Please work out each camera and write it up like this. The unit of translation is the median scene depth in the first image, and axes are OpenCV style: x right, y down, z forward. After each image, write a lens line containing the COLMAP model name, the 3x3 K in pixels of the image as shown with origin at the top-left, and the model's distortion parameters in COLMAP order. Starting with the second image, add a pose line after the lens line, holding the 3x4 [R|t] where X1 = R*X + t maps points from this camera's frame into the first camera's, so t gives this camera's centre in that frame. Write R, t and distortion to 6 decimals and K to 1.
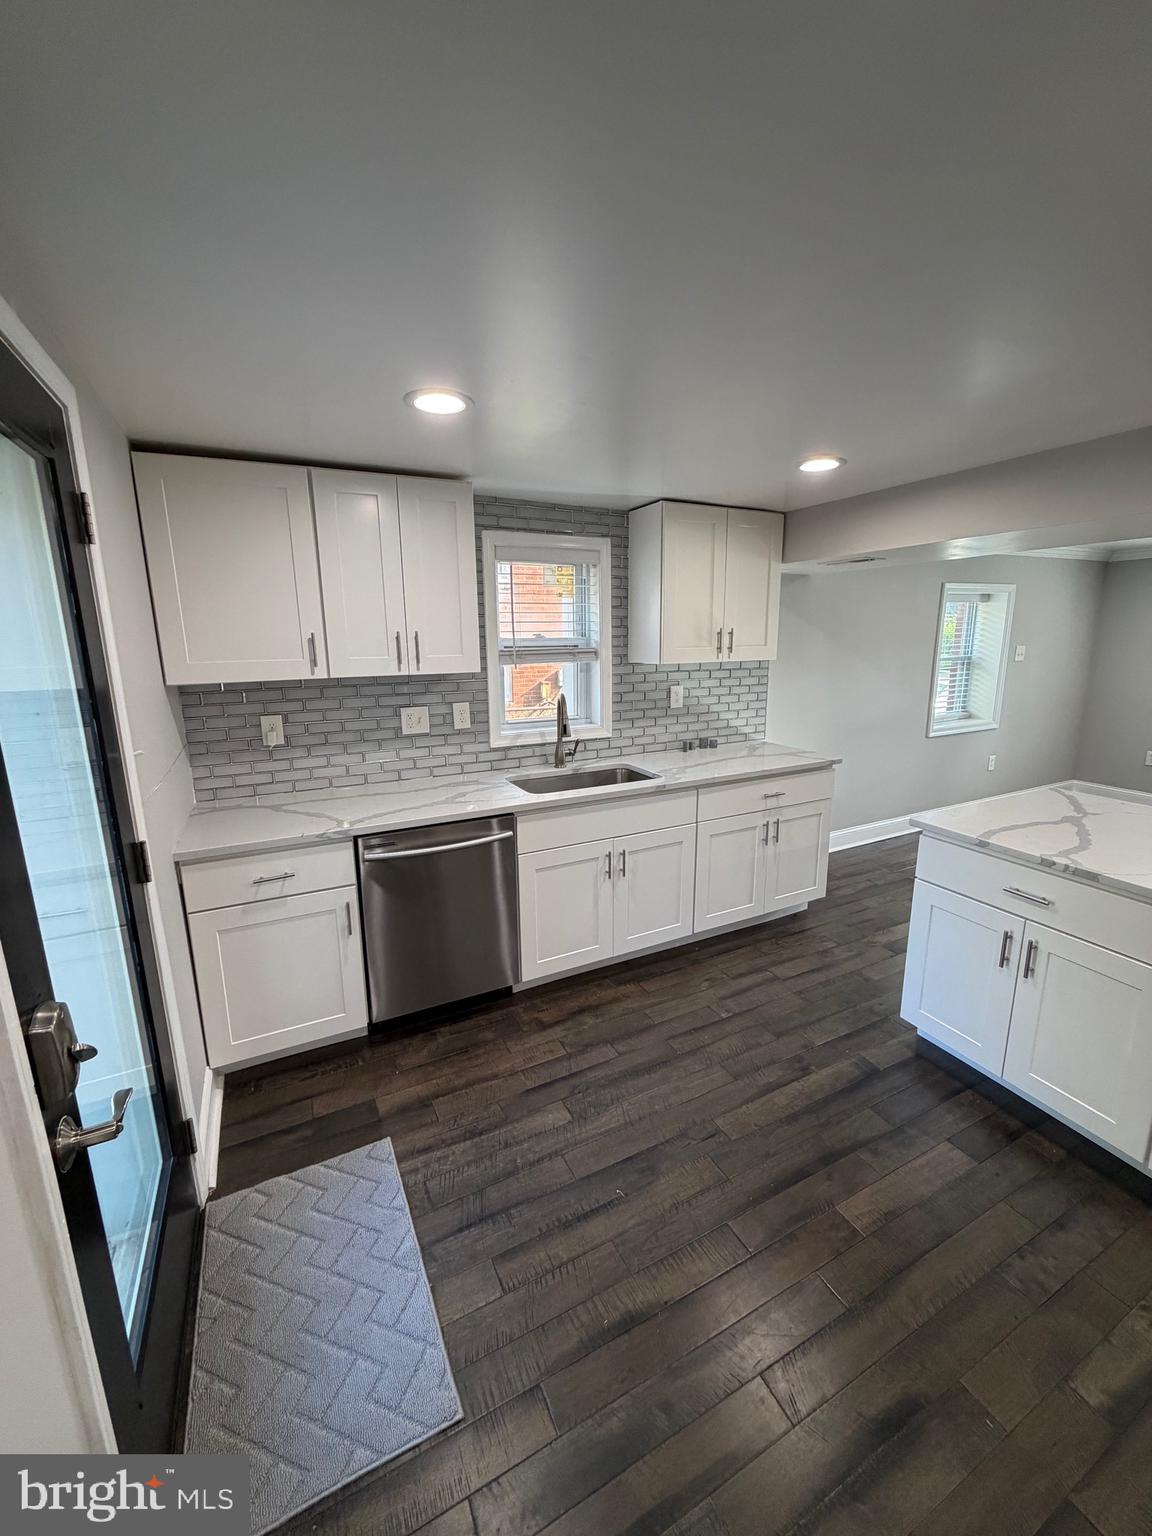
lens RADIAL K [[613.6, 0, 577.1], [0, 613.6, 759.1], [0, 0, 1]] dist [-0.001212, 0.000166]
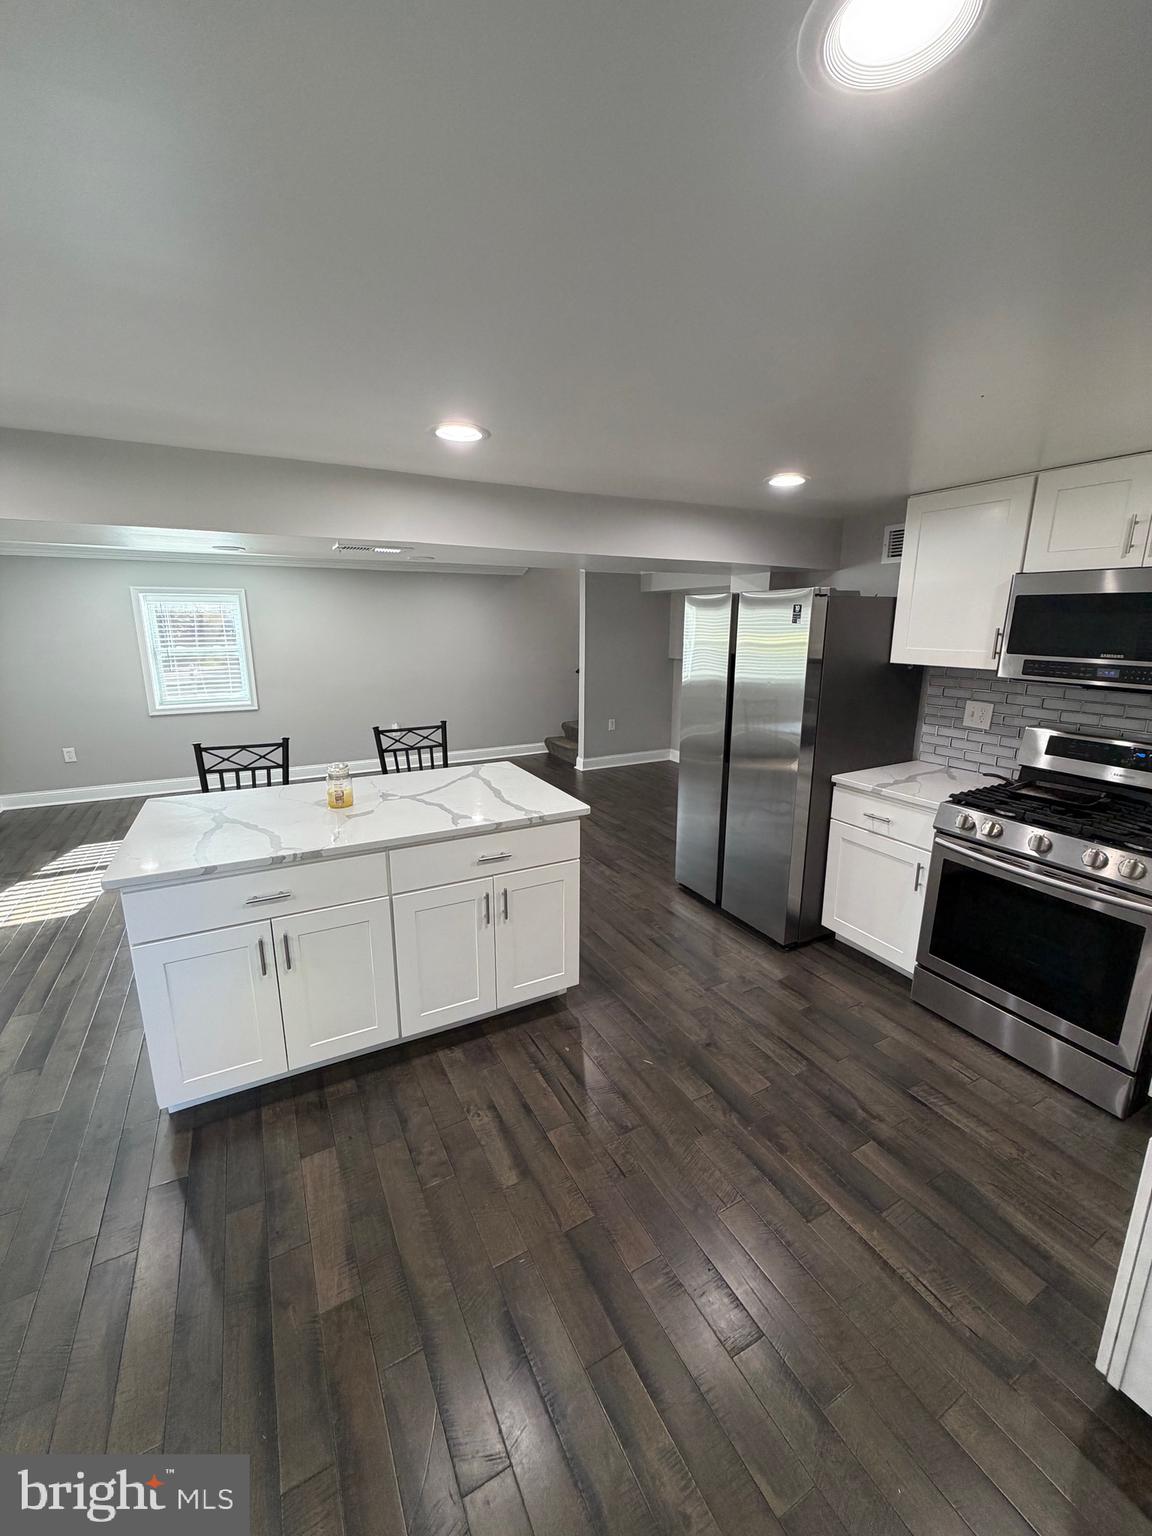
lens RADIAL K [[613.6, 0, 577.1], [0, 613.6, 759.1], [0, 0, 1]] dist [-0.001212, 0.000166]
pose [[-0.026364, -0.212884, 0.976722, -0.229697], [0.199268, 0.956333, 0.213819, -0.112788], [-0.979590, 0.200267, 0.017208, 0.406828]]
